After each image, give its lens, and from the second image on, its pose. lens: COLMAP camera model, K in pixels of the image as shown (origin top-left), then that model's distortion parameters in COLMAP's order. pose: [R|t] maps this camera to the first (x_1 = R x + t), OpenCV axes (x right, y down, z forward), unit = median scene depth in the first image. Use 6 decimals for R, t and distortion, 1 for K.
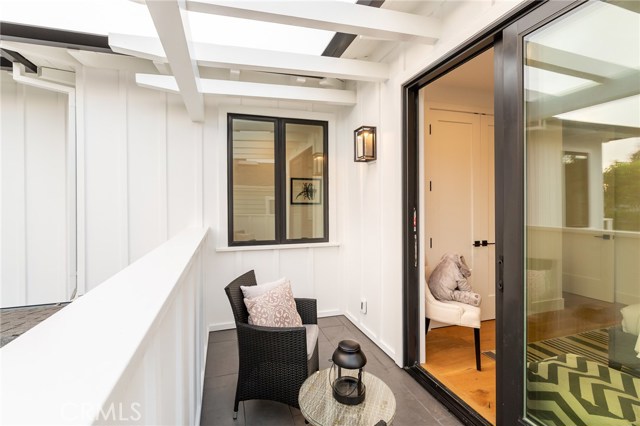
lens RADIAL K [[278.6, 0, 320.0], [0, 278.6, 206.4], [0, 0, 1]] dist [0.001445, -0.000138]
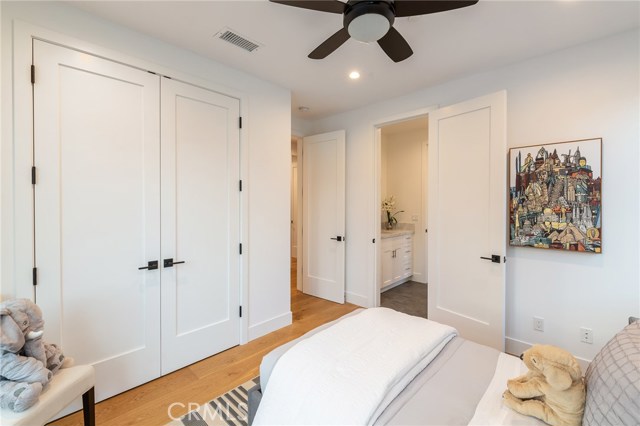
lens RADIAL K [[278.6, 0, 320.0], [0, 278.6, 206.4], [0, 0, 1]] dist [0.001445, -0.000138]
pose [[0.866908, -0.001576, 0.498465, 0.512362], [0.001557, 0.999999, 0.000453, -0.007333], [-0.498465, 0.000384, 0.866909, 0.186835]]
